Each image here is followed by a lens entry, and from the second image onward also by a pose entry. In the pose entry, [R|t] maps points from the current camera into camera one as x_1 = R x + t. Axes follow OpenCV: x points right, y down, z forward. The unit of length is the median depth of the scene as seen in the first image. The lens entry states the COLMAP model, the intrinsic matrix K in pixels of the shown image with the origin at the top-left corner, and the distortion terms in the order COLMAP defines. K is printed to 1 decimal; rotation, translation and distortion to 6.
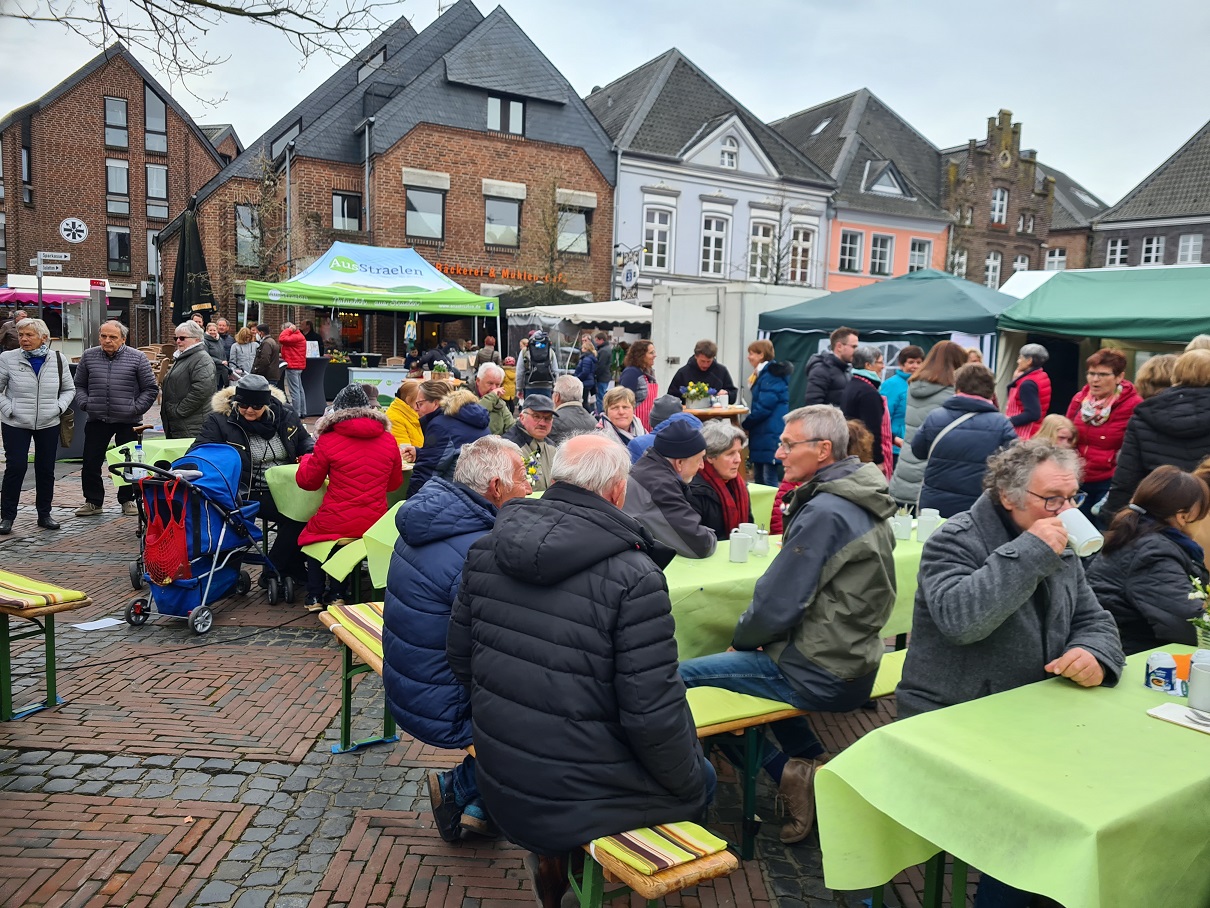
lens RADIAL K [[897.1, 0, 605.0], [0, 897.1, 454.0], [0, 0, 1]] dist [0.044904, -0.043934]
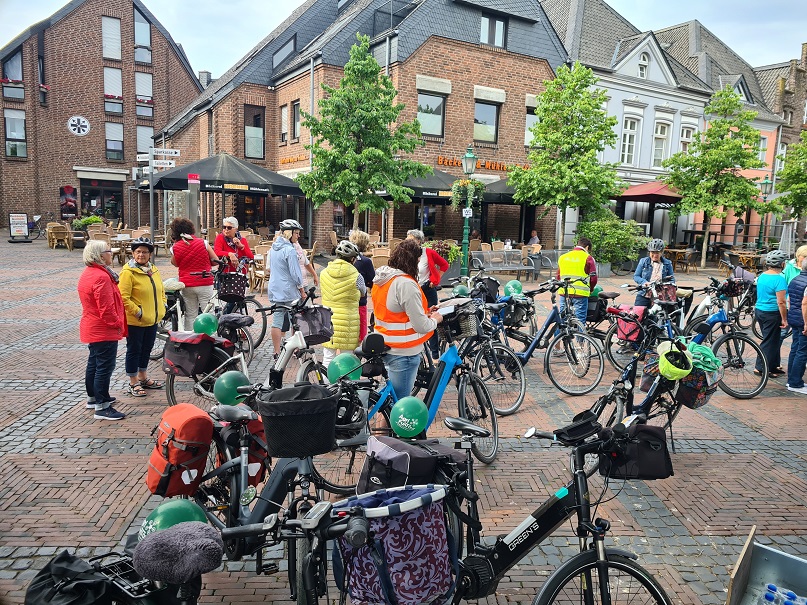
lens RADIAL K [[598.3, 0, 403.5], [0, 598.3, 302.5], [0, 0, 1]] dist [0.044904, -0.043934]
pose [[0.998030, -0.011435, 0.061683, -0.245822], [0.008894, 0.999107, 0.041306, -0.044752], [-0.062100, -0.040676, 0.997241, 0.174551]]
